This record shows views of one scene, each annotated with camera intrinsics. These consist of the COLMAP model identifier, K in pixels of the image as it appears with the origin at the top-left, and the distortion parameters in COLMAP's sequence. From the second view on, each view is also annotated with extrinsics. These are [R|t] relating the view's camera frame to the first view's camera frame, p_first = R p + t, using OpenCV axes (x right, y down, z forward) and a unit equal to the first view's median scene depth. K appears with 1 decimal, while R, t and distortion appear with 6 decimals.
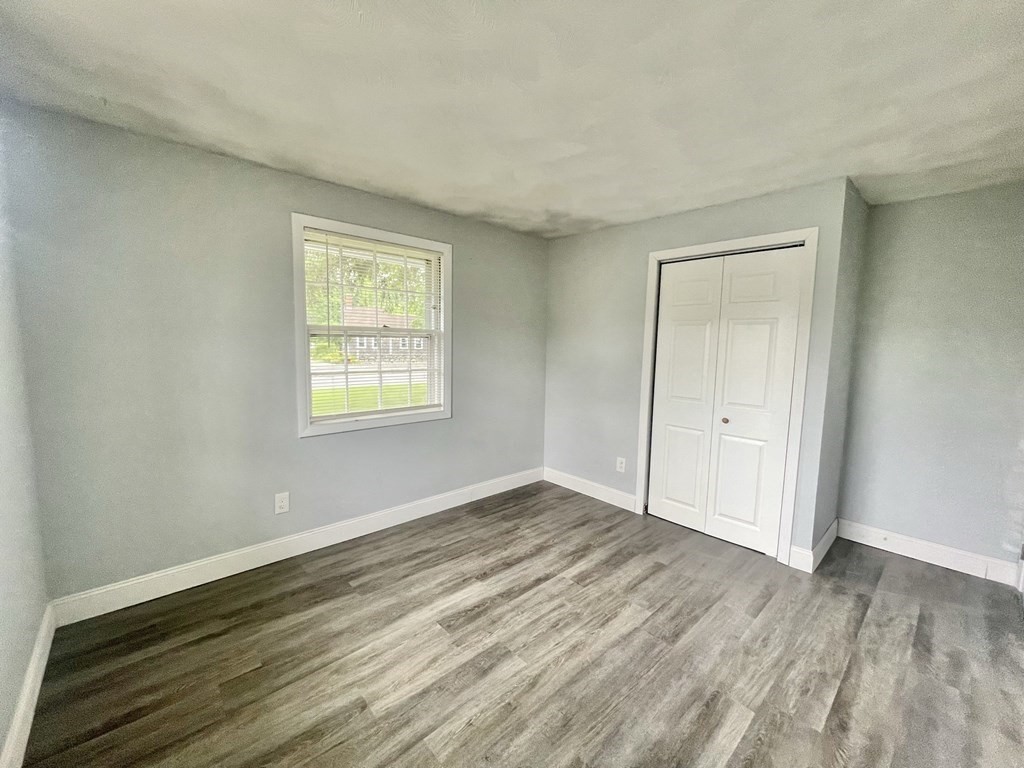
lens RADIAL K [[413.7, 0, 508.7], [0, 413.7, 384.9], [0, 0, 1]] dist [-0.001333, 0.001427]
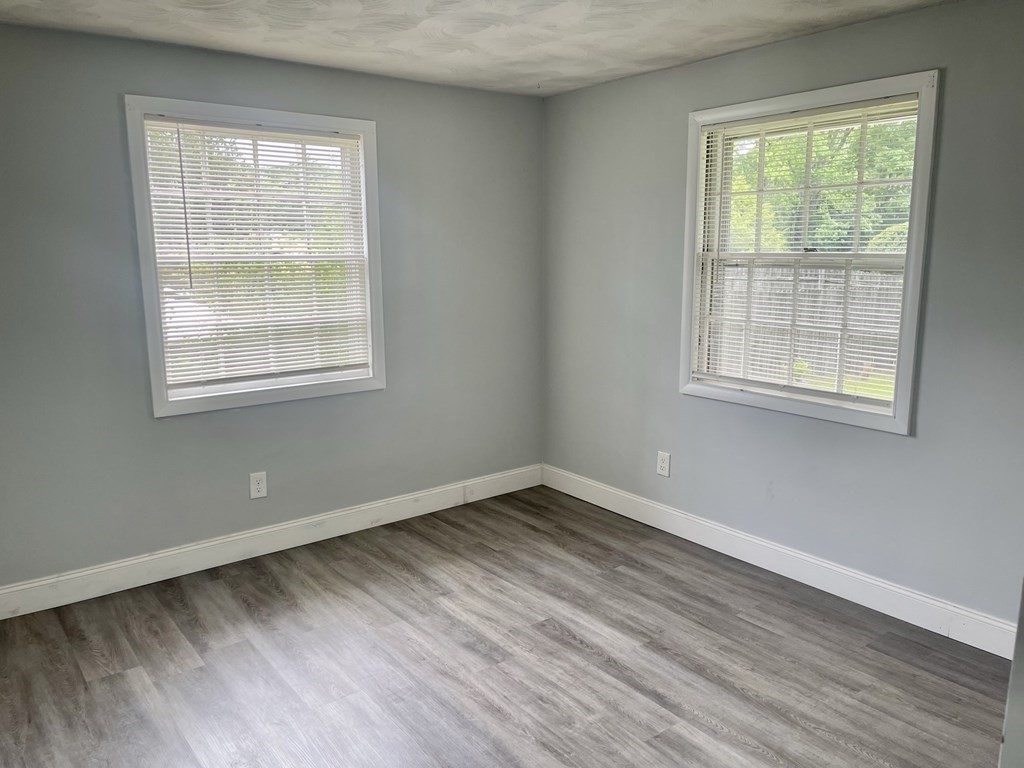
lens RADIAL K [[782.4, 0, 511.9], [0, 782.4, 383.6], [0, 0, 1]] dist [0.045561, -0.043444]
pose [[-0.075452, 0.156115, -0.984853, 1.145806], [-0.108317, 0.980541, 0.163730, -0.117207], [0.991249, 0.119030, -0.057074, 0.841082]]
